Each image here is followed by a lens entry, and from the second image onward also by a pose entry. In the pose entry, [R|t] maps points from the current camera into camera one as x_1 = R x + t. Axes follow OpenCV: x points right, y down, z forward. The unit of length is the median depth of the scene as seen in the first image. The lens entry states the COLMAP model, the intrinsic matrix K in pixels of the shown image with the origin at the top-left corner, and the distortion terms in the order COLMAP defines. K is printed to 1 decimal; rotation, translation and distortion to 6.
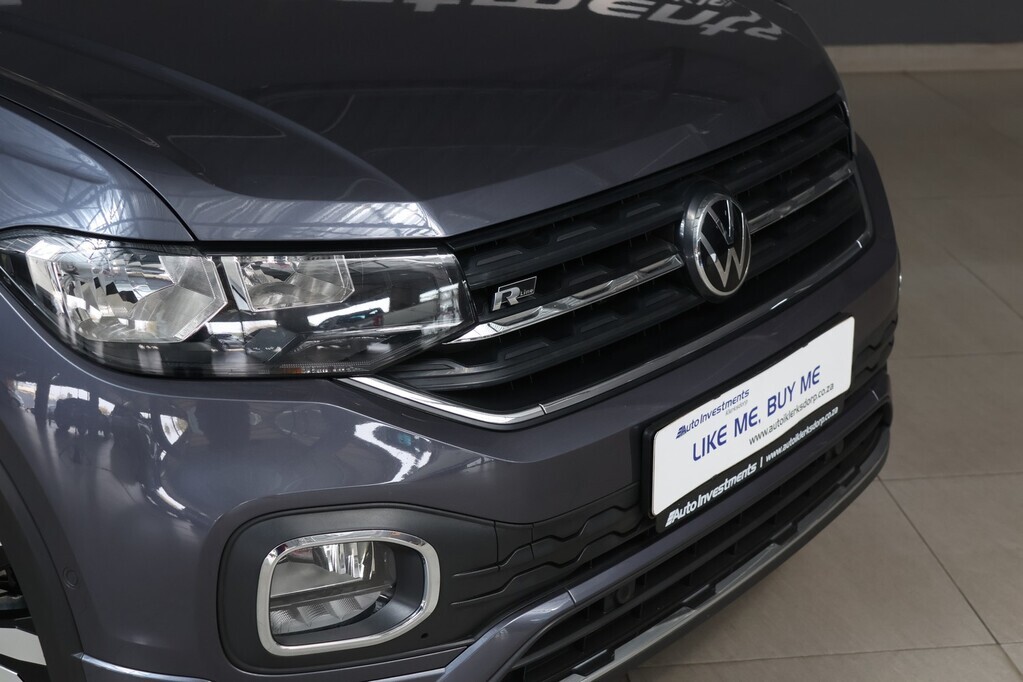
lens RADIAL K [[1834.8, 0, 516.1], [0, 1834.8, 348.1], [0, 0, 1]] dist [-0.040457, 0.000000]
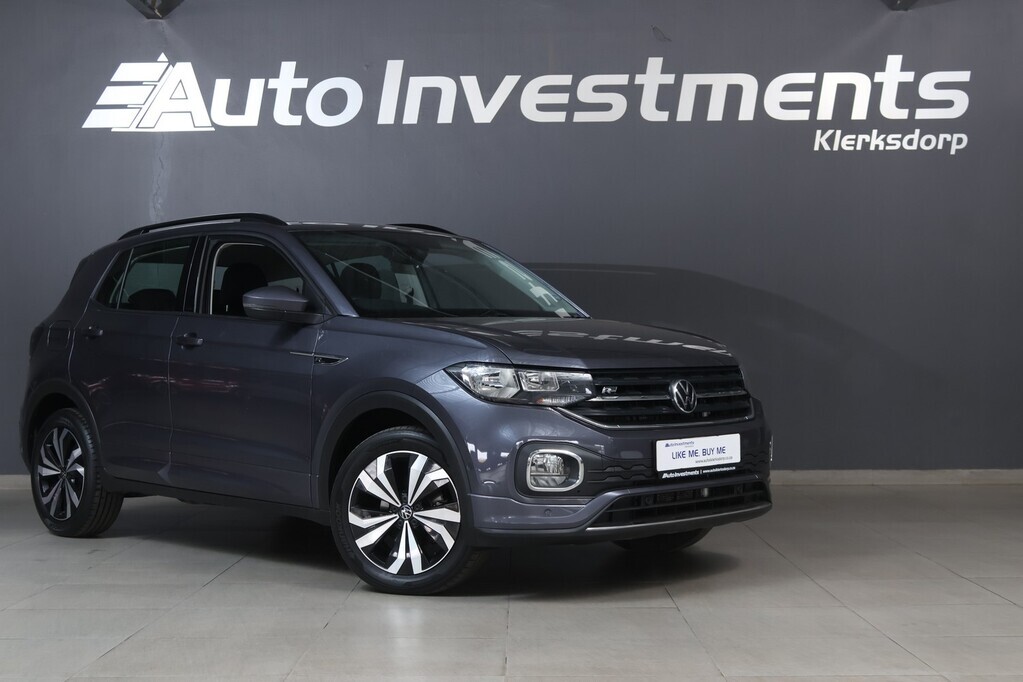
lens RADIAL K [[1522.5, 0, 513.5], [0, 1522.5, 341.6], [0, 0, 1]] dist [-0.057659, 0.000000]
pose [[0.992021, -0.010138, -0.125666, 0.156460], [-0.036450, 0.931129, -0.362864, 0.804727], [0.120690, 0.364550, 0.923330, -1.397510]]
